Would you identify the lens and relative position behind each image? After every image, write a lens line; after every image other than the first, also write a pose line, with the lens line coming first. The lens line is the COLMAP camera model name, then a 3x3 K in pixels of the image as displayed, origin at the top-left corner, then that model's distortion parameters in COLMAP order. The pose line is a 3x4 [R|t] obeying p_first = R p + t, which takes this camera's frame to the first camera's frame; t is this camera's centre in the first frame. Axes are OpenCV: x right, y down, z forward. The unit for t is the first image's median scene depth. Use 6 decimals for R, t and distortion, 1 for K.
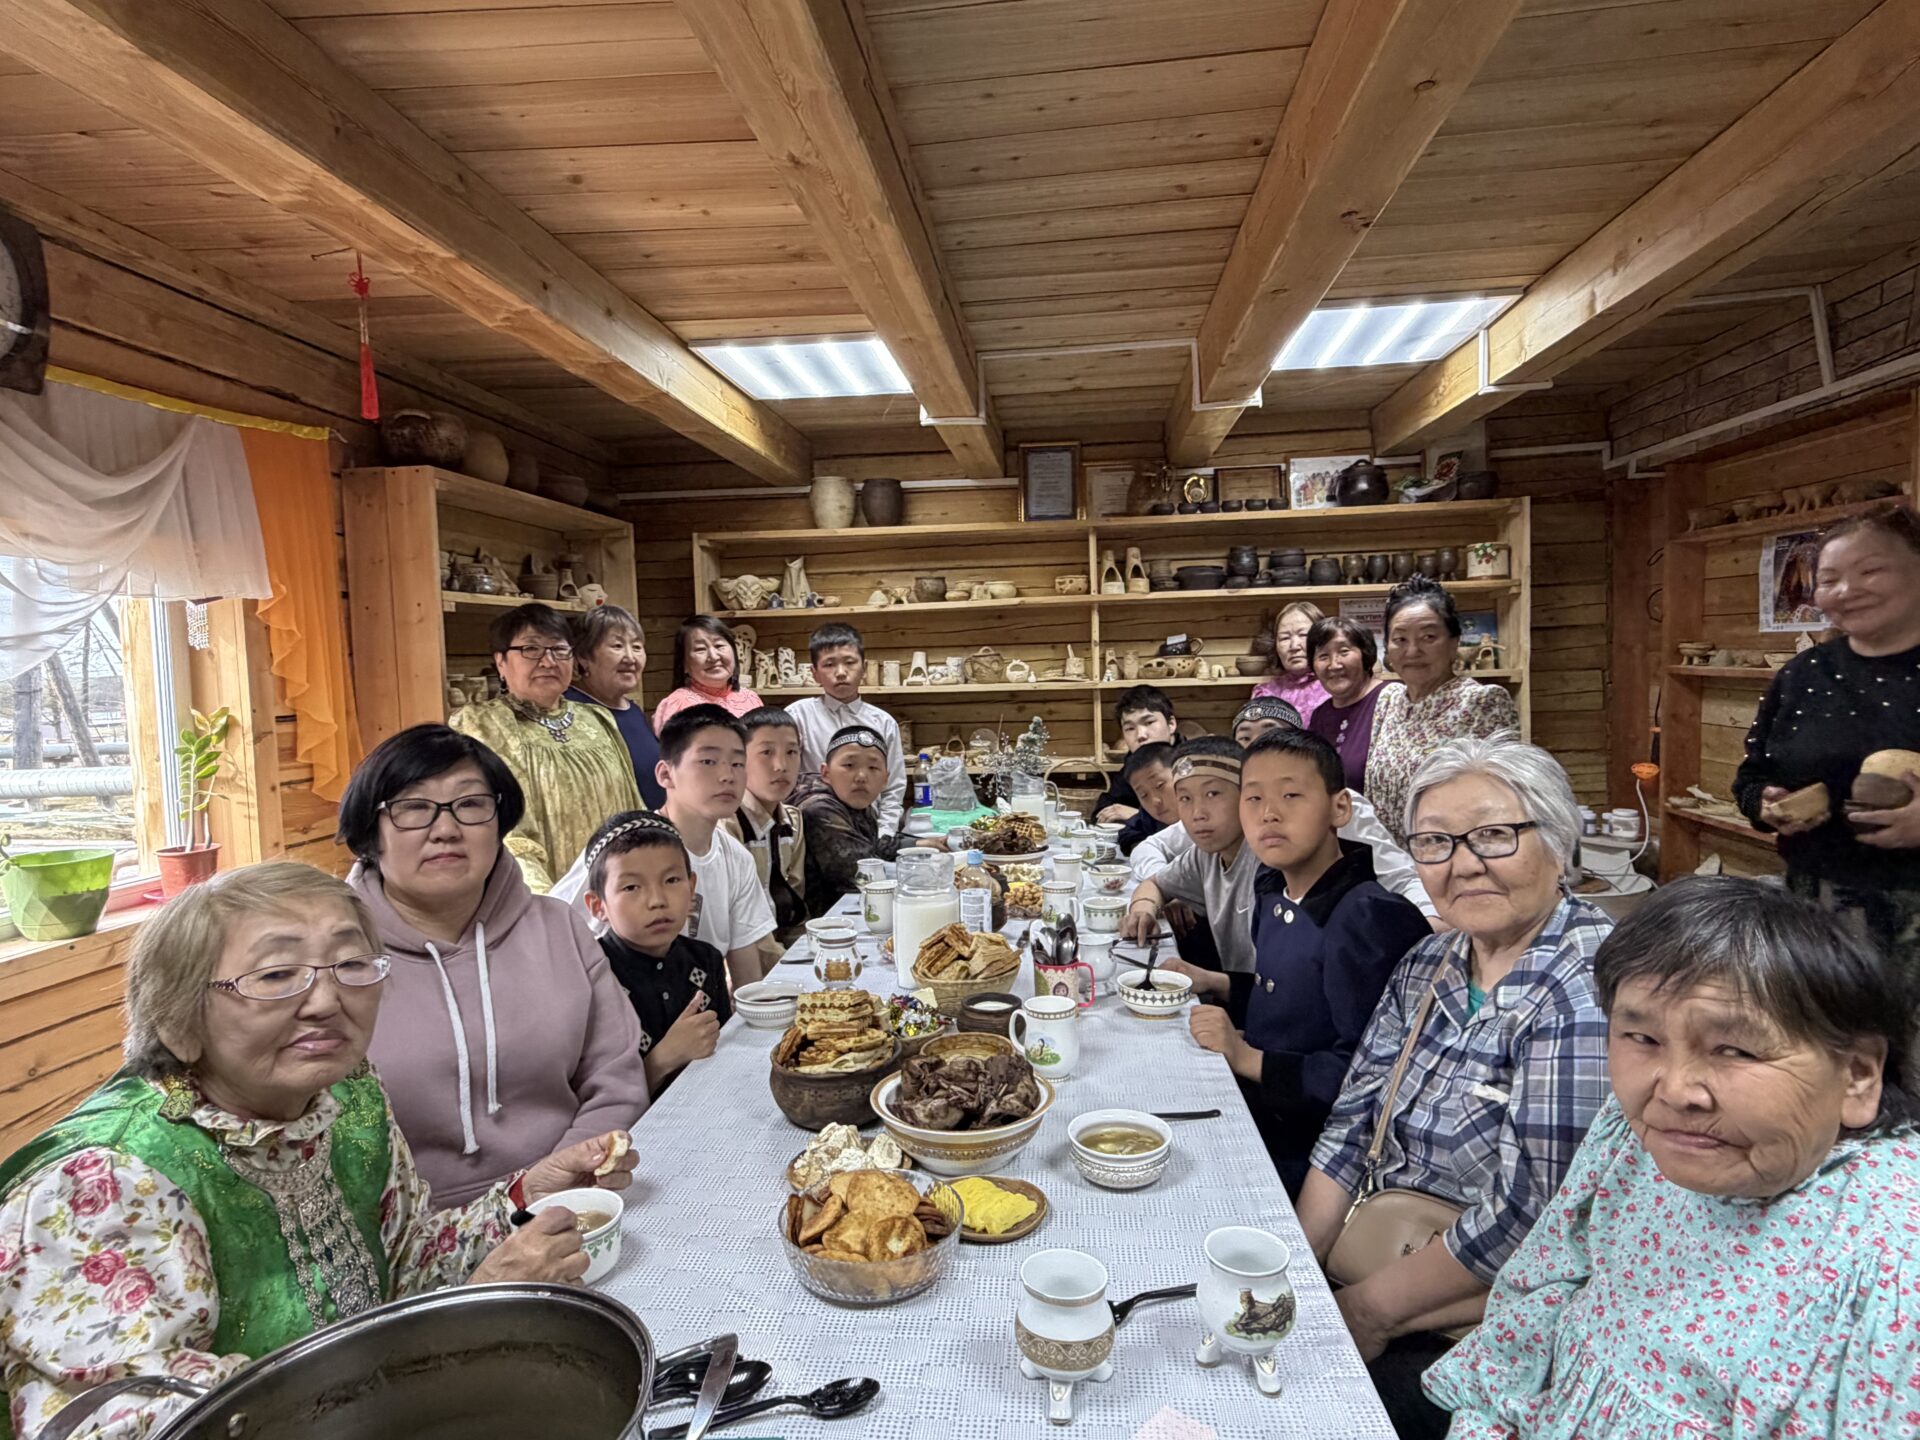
lens RADIAL K [[1056.2, 0, 965.9], [0, 1056.2, 717.5], [0, 0, 1]] dist [0.001851, -0.002159]
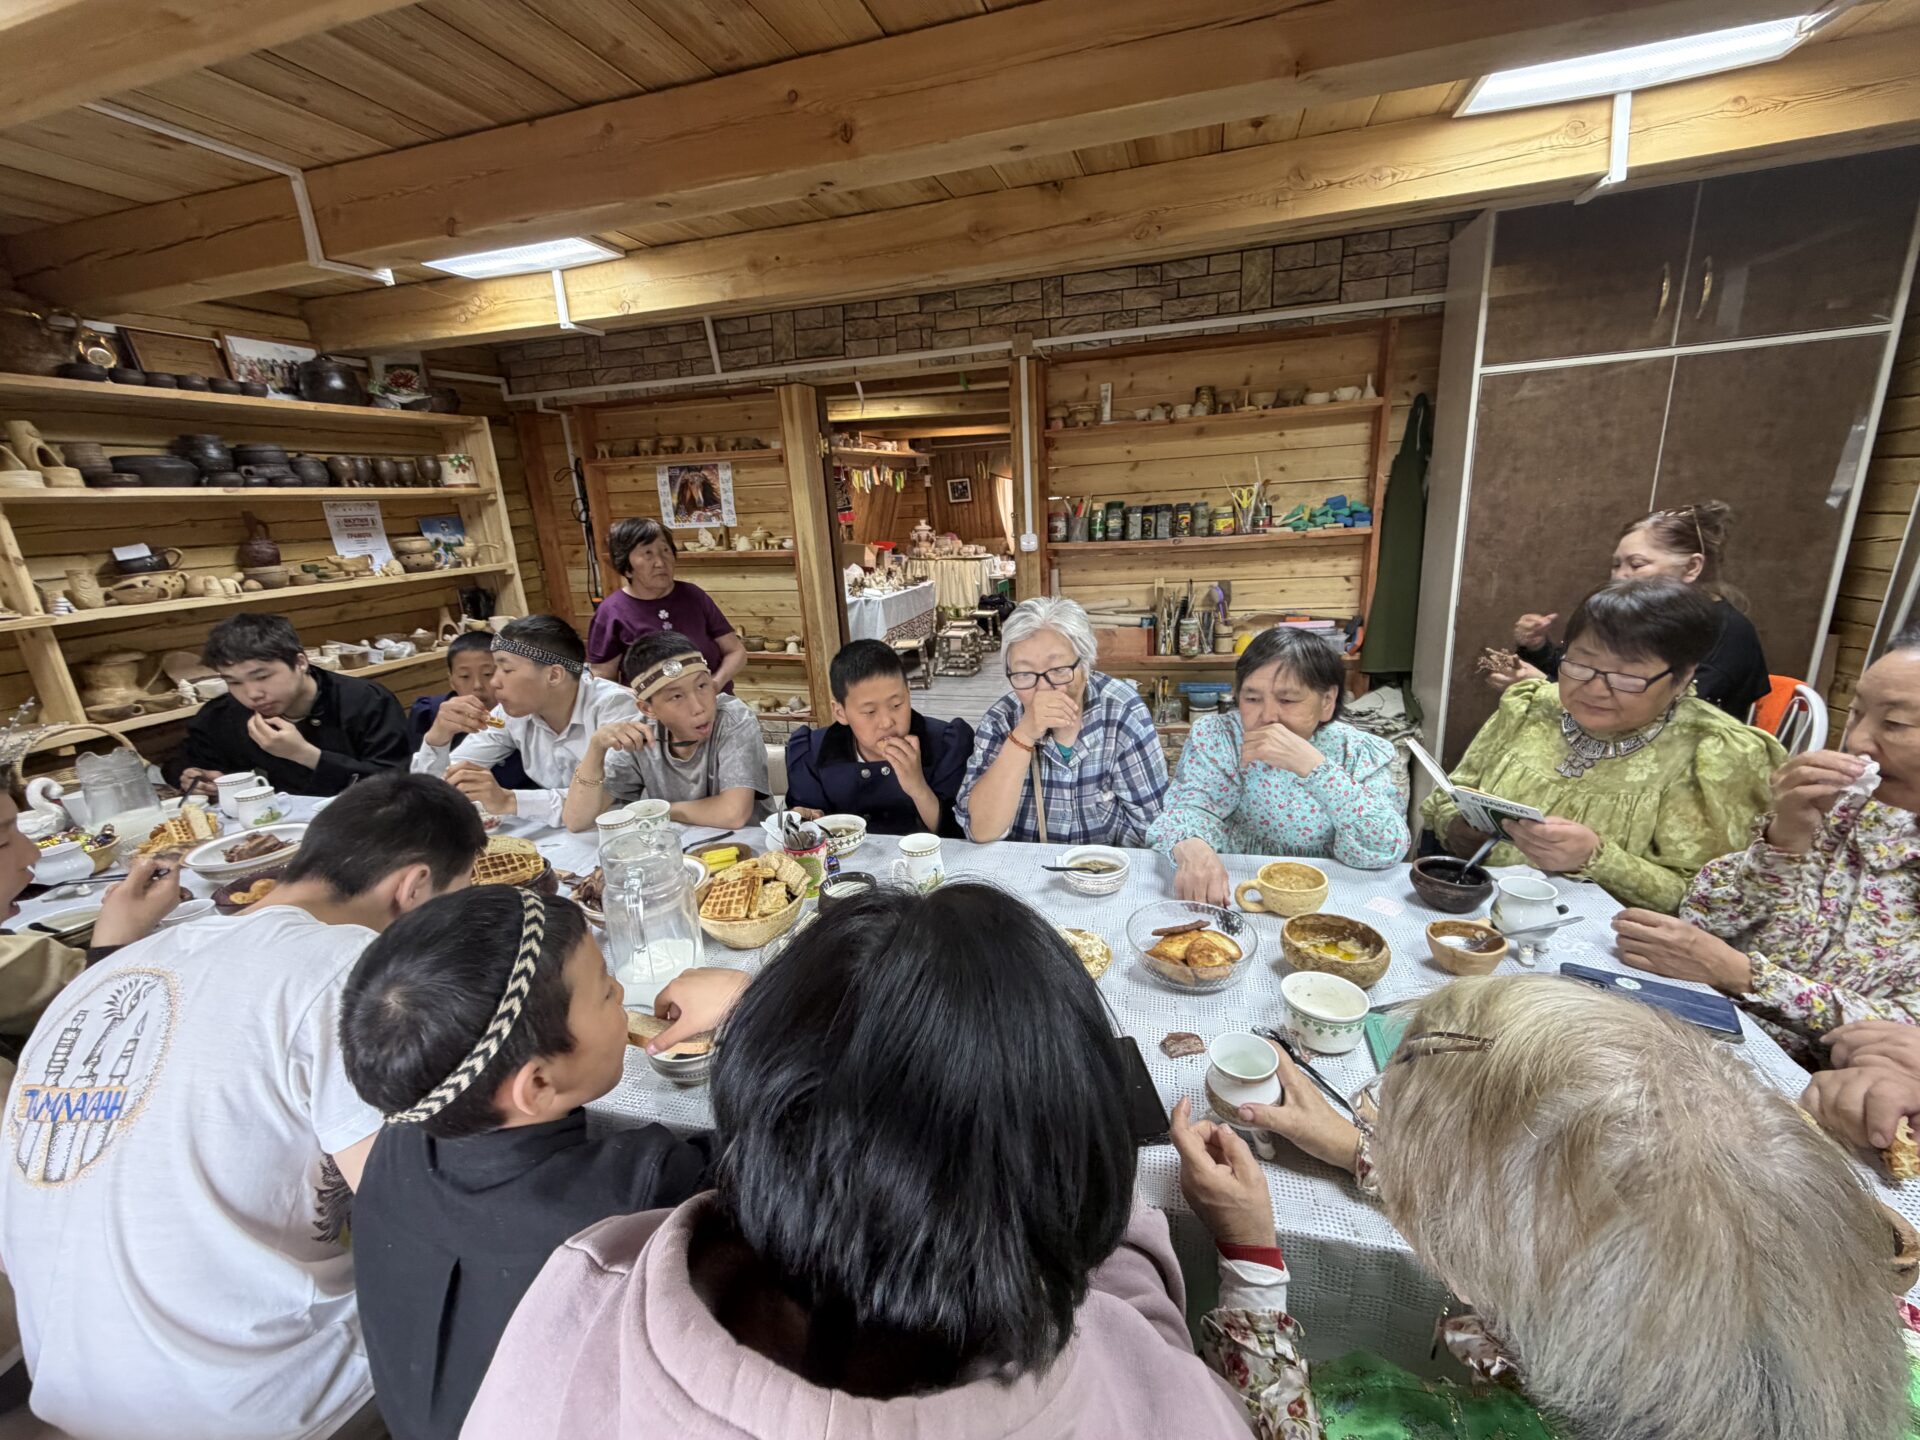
lens RADIAL K [[750.1, 0, 960.0], [0, 750.1, 720.0], [0, 0, 1]] dist [-0.001179, 0.000051]
pose [[0.178657, -0.258635, 0.949310, -0.271279], [0.096233, 0.964800, 0.244744, -0.032306], [-0.979194, 0.047629, 0.197257, 0.315161]]
